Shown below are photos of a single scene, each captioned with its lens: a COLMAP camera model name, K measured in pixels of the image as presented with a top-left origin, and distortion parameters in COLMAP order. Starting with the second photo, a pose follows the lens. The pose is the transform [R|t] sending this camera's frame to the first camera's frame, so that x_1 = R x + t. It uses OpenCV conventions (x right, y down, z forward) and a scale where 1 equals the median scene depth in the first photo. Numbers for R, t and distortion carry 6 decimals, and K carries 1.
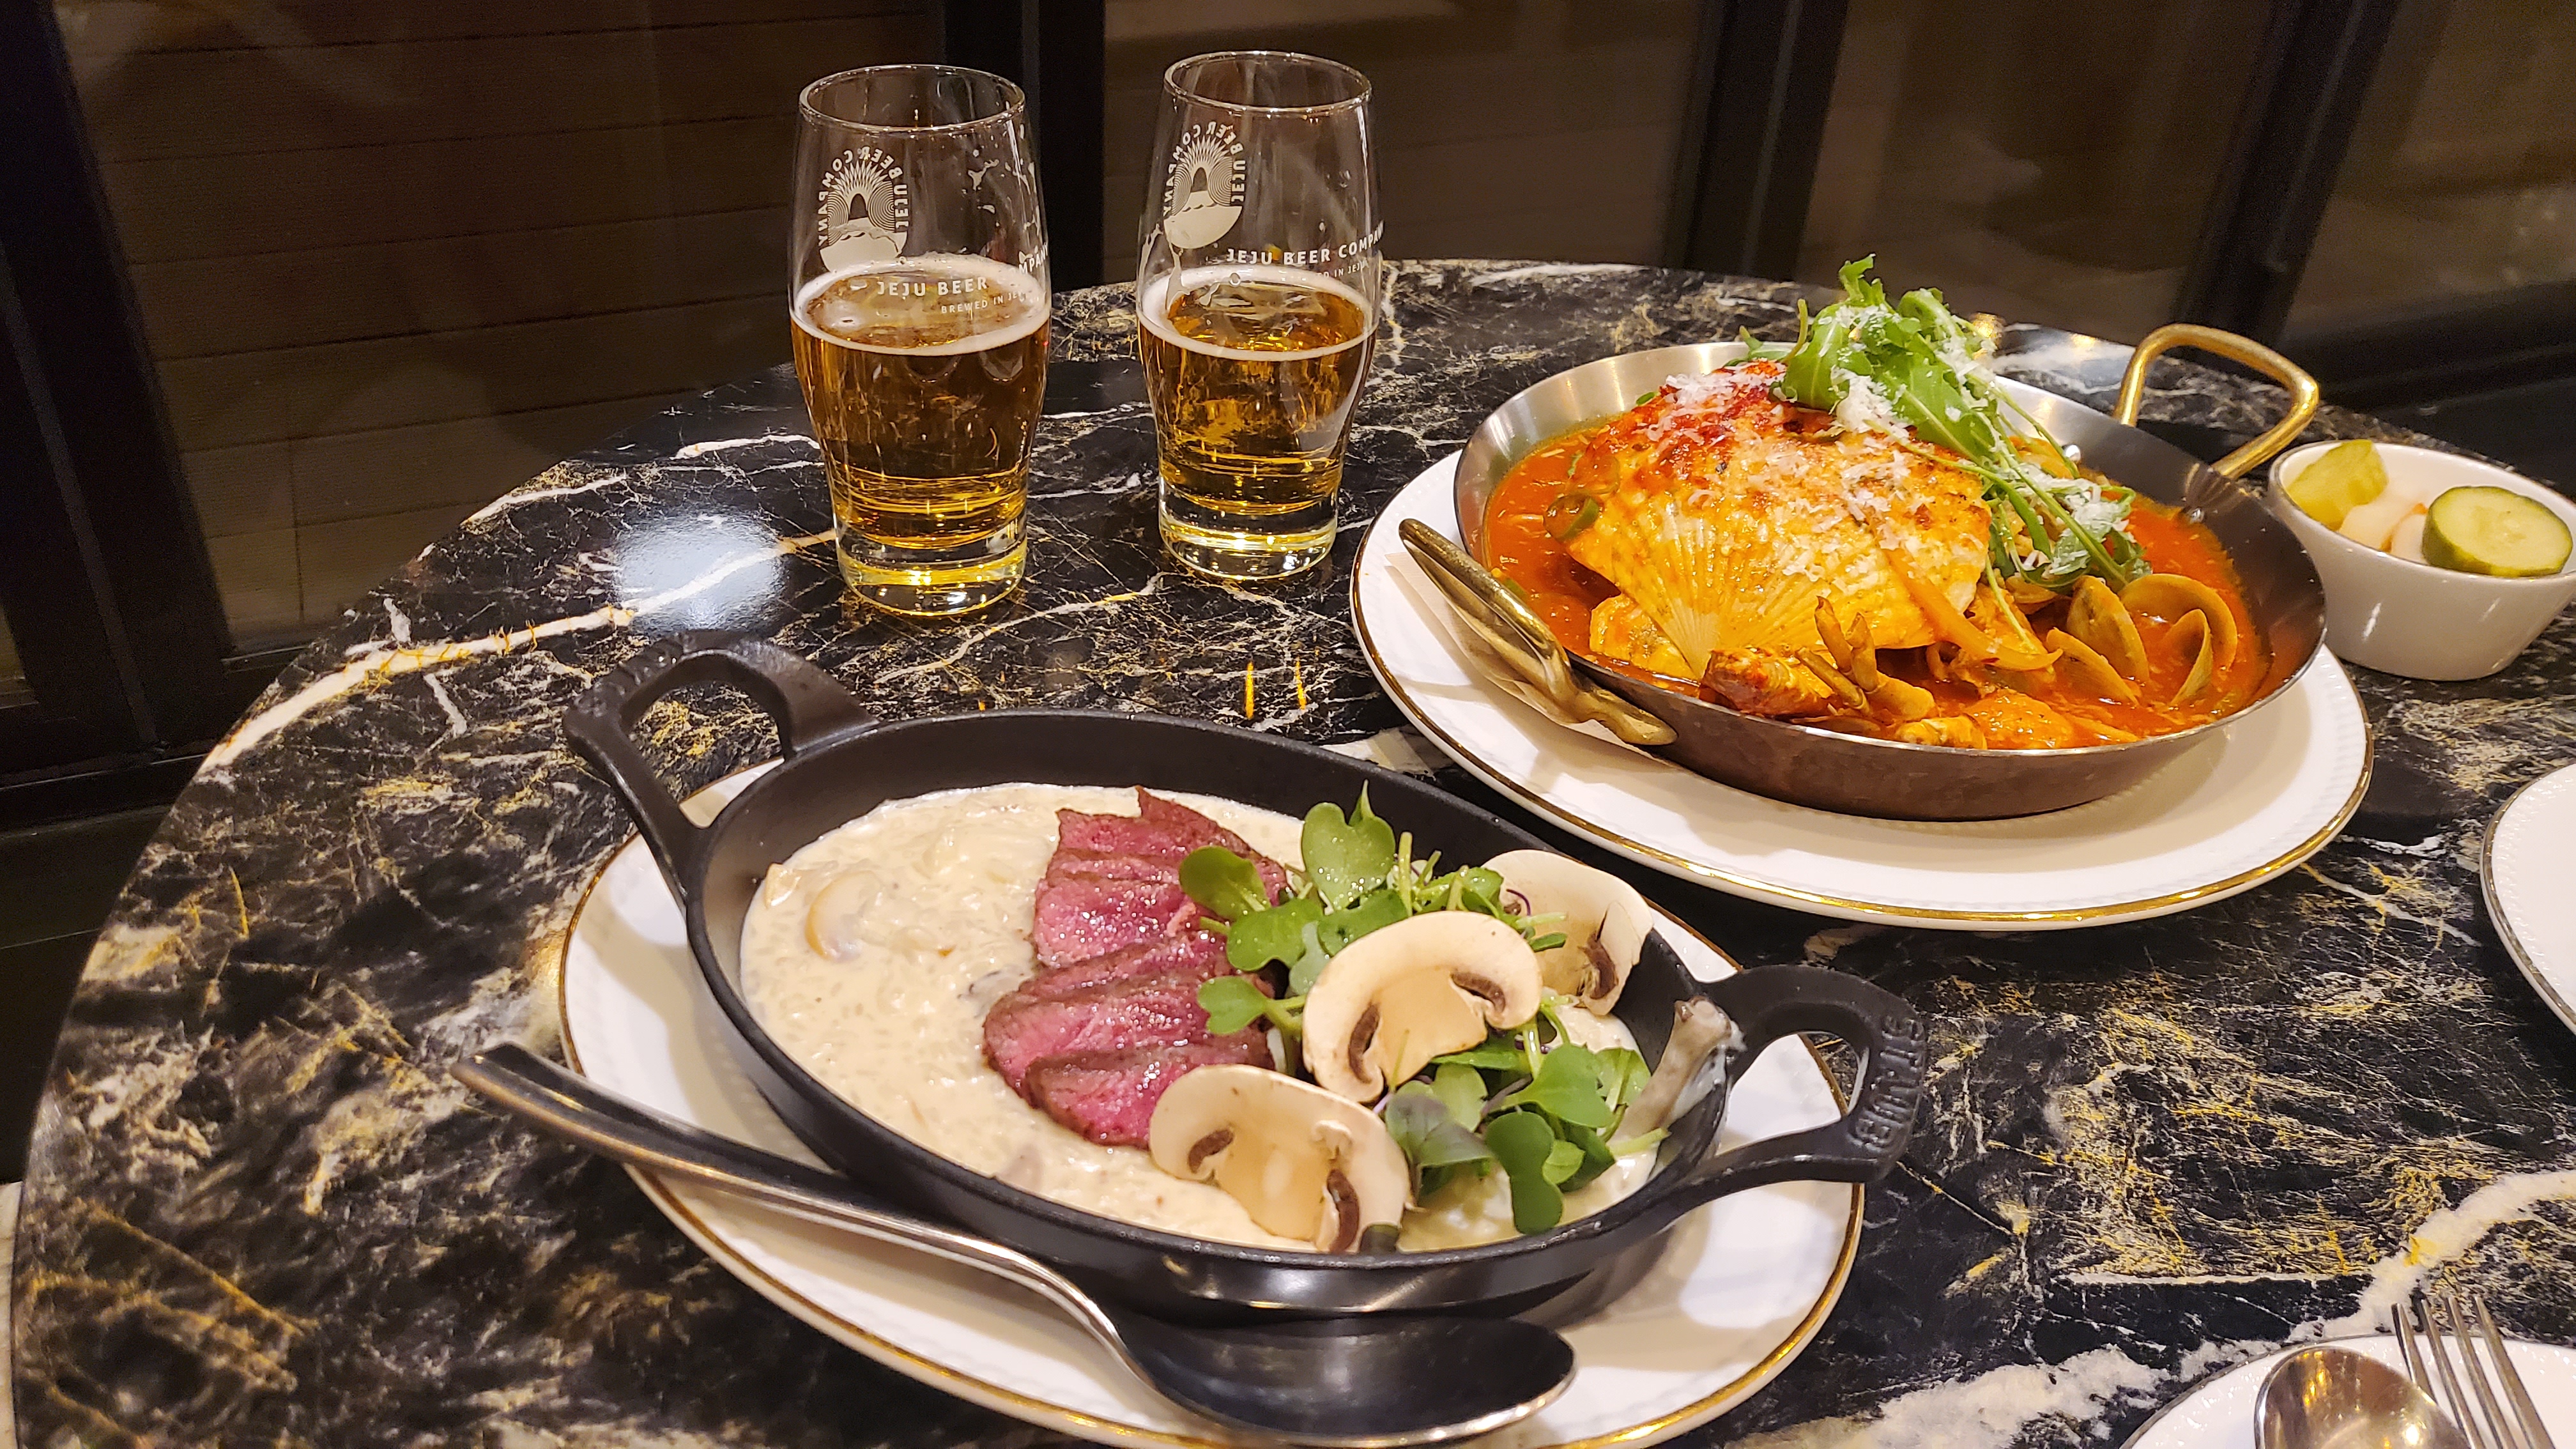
lens RADIAL K [[1949.3, 0, 1257.1], [0, 1949.3, 673.0], [0, 0, 1]] dist [-0.038572, 0.063508]
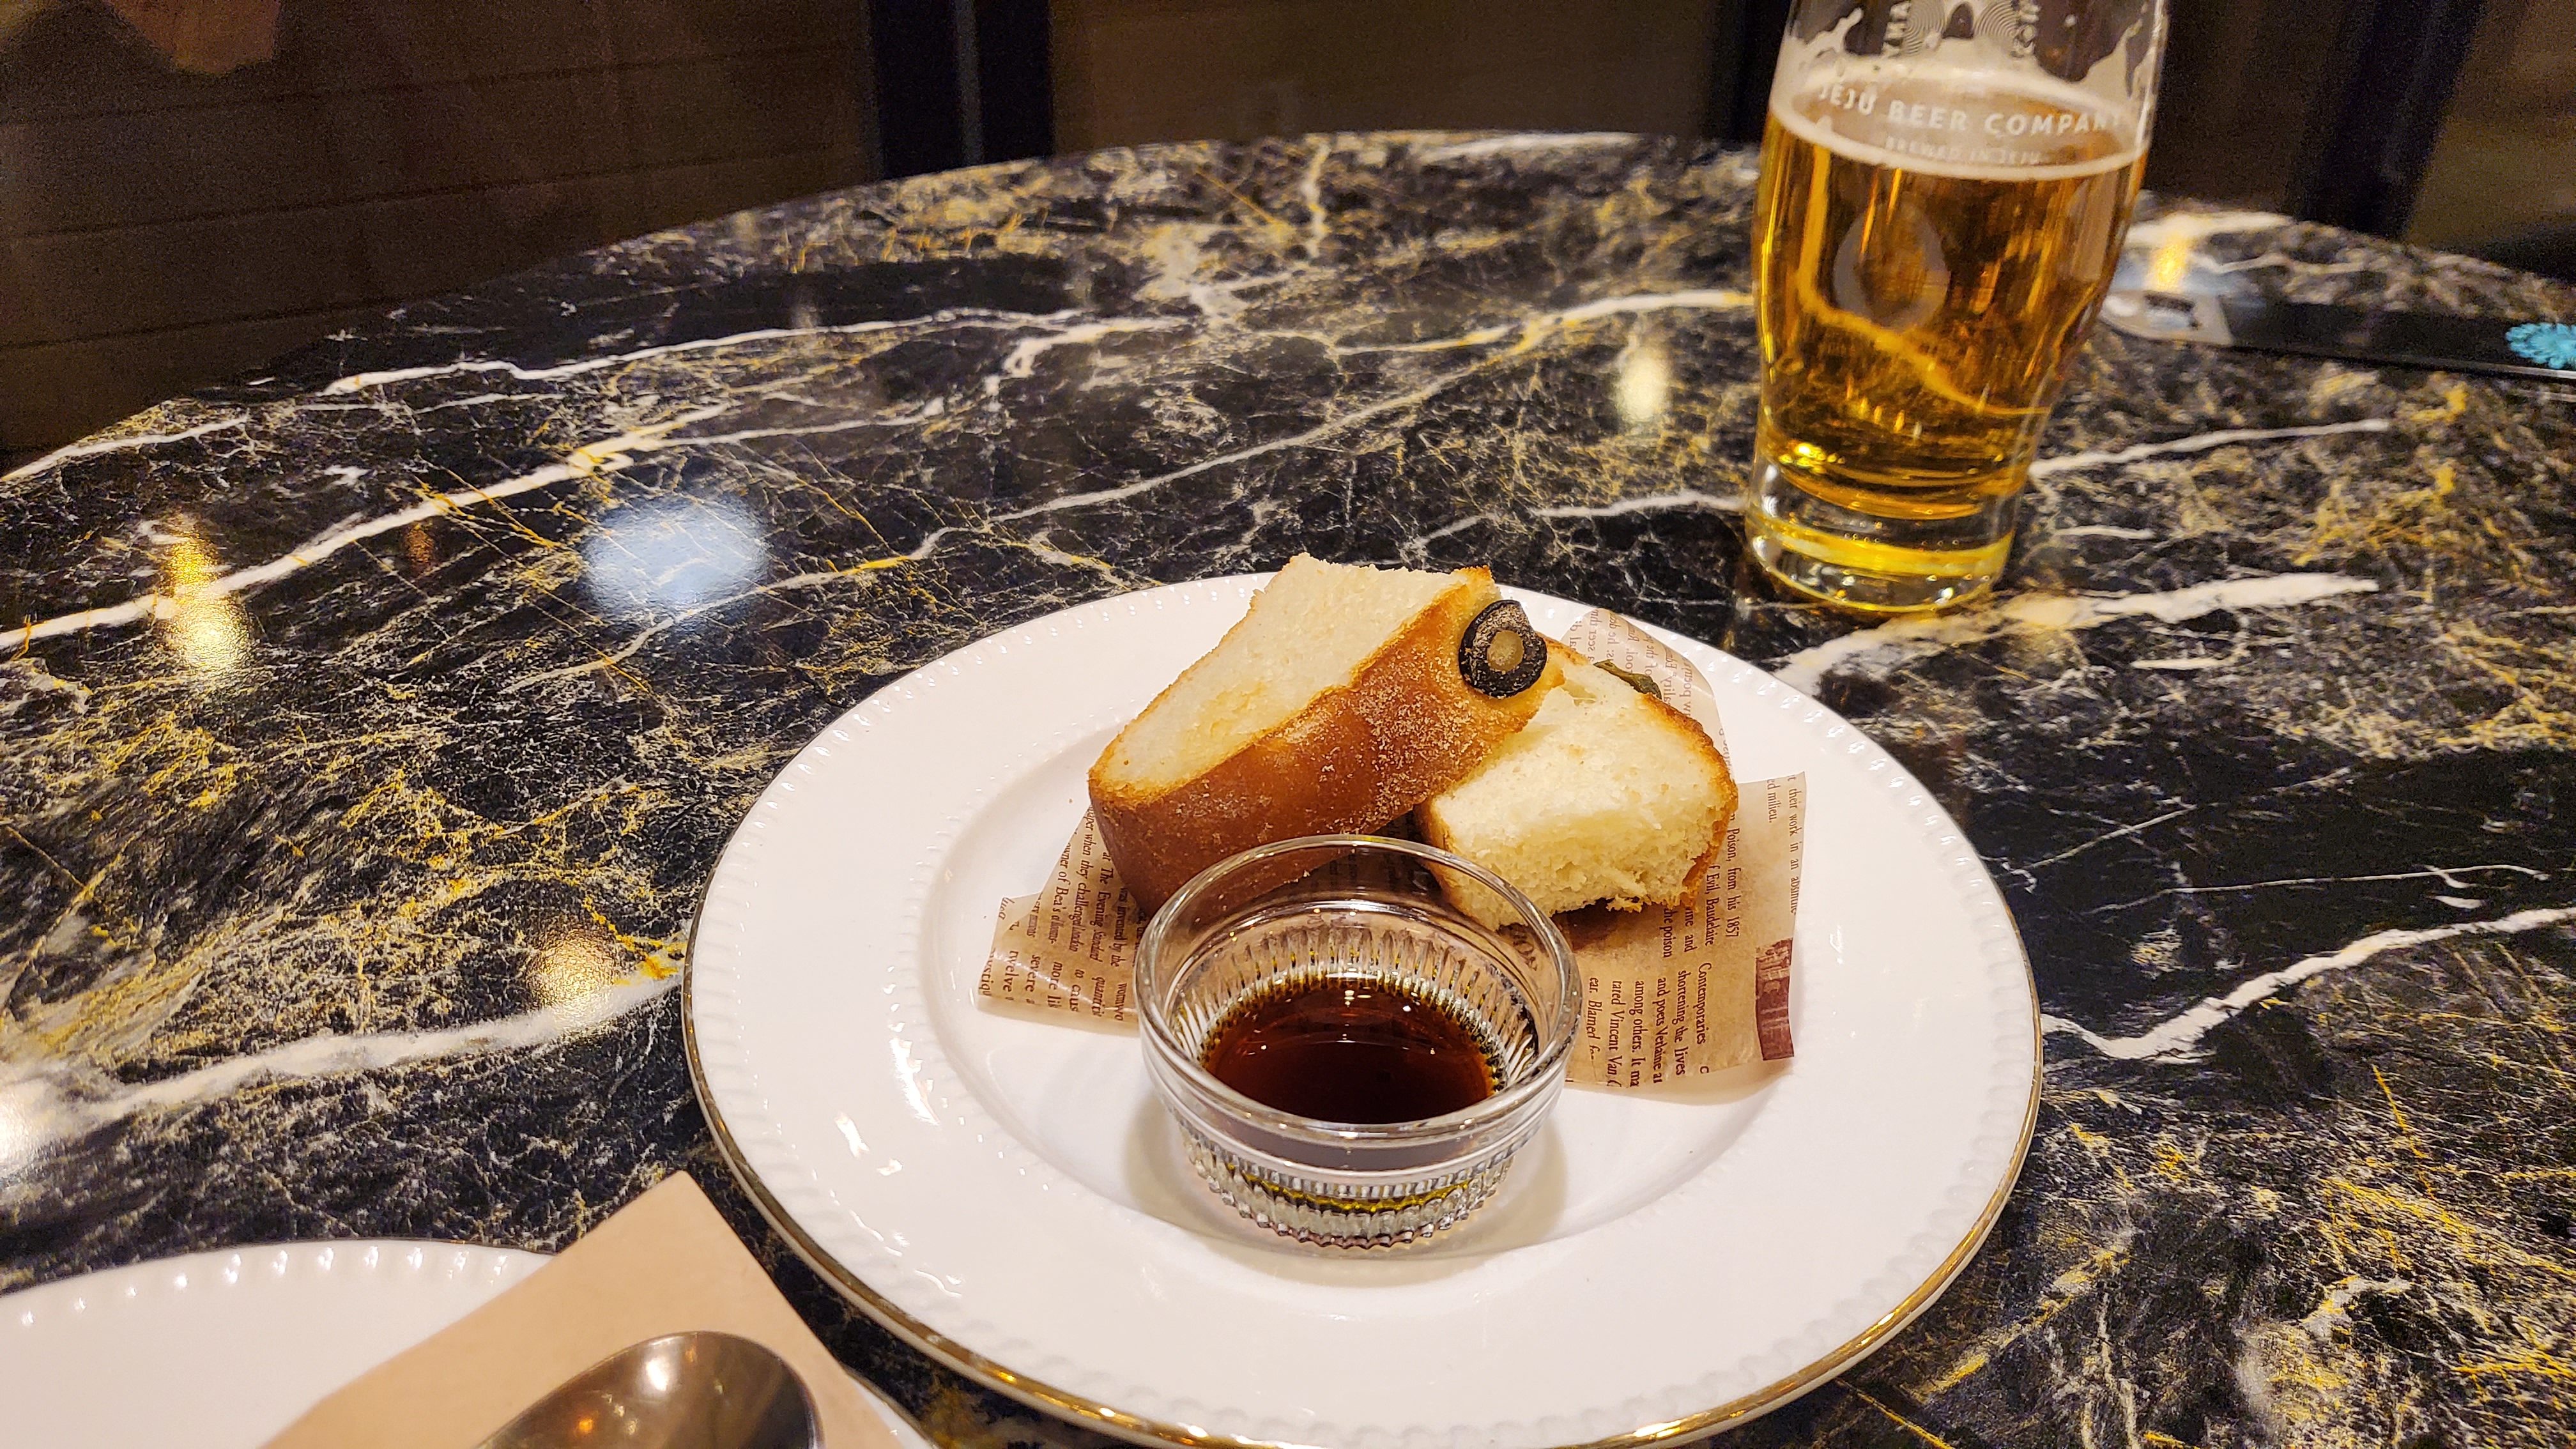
lens RADIAL K [[1949.3, 0, 1281.7], [0, 1949.3, 722.0], [0, 0, 1]] dist [-0.038572, 0.063508]
pose [[0.999555, -0.021676, -0.020506, 0.103915], [0.022387, 0.999133, 0.035095, -0.002964], [0.019728, -0.035539, 0.999174, 0.329573]]
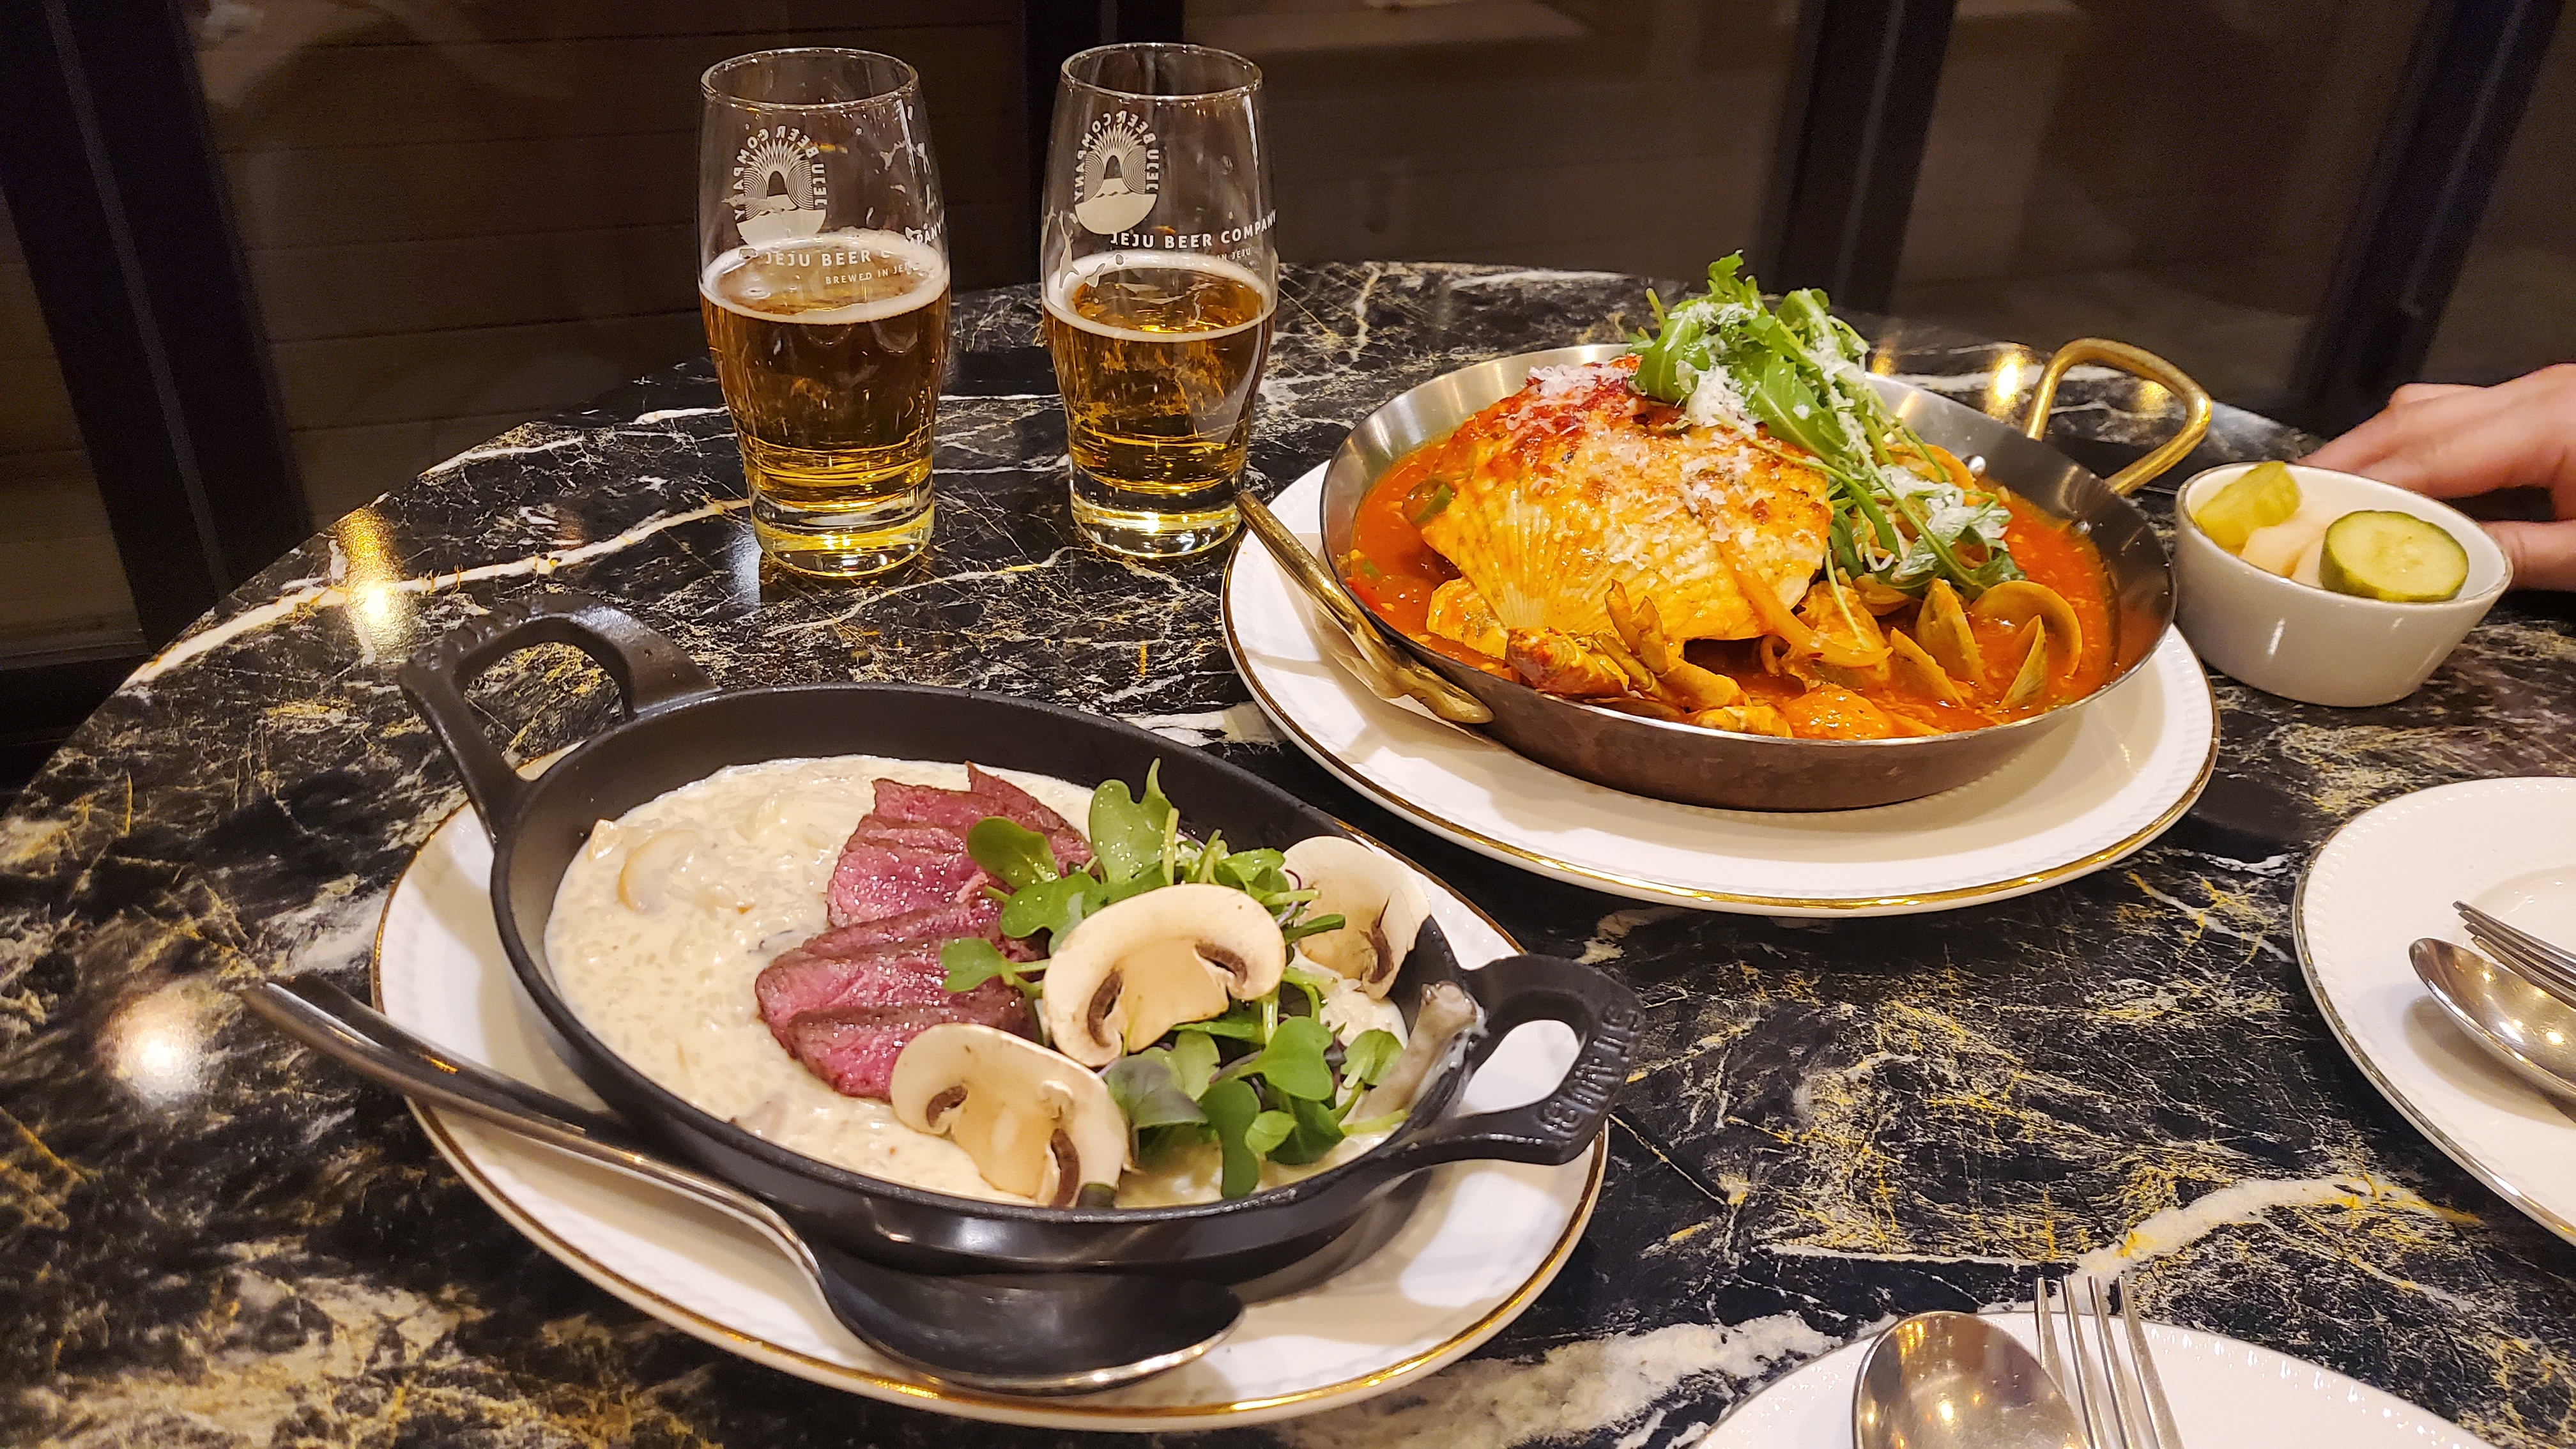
lens RADIAL K [[1949.3, 0, 1274.9], [0, 1949.3, 697.8], [0, 0, 1]] dist [-0.038572, 0.063508]
pose [[0.996224, 0.045261, -0.074089, 0.166393], [-0.045198, 0.998975, 0.002530, 0.024554], [0.074128, 0.000828, 0.997248, -0.026969]]
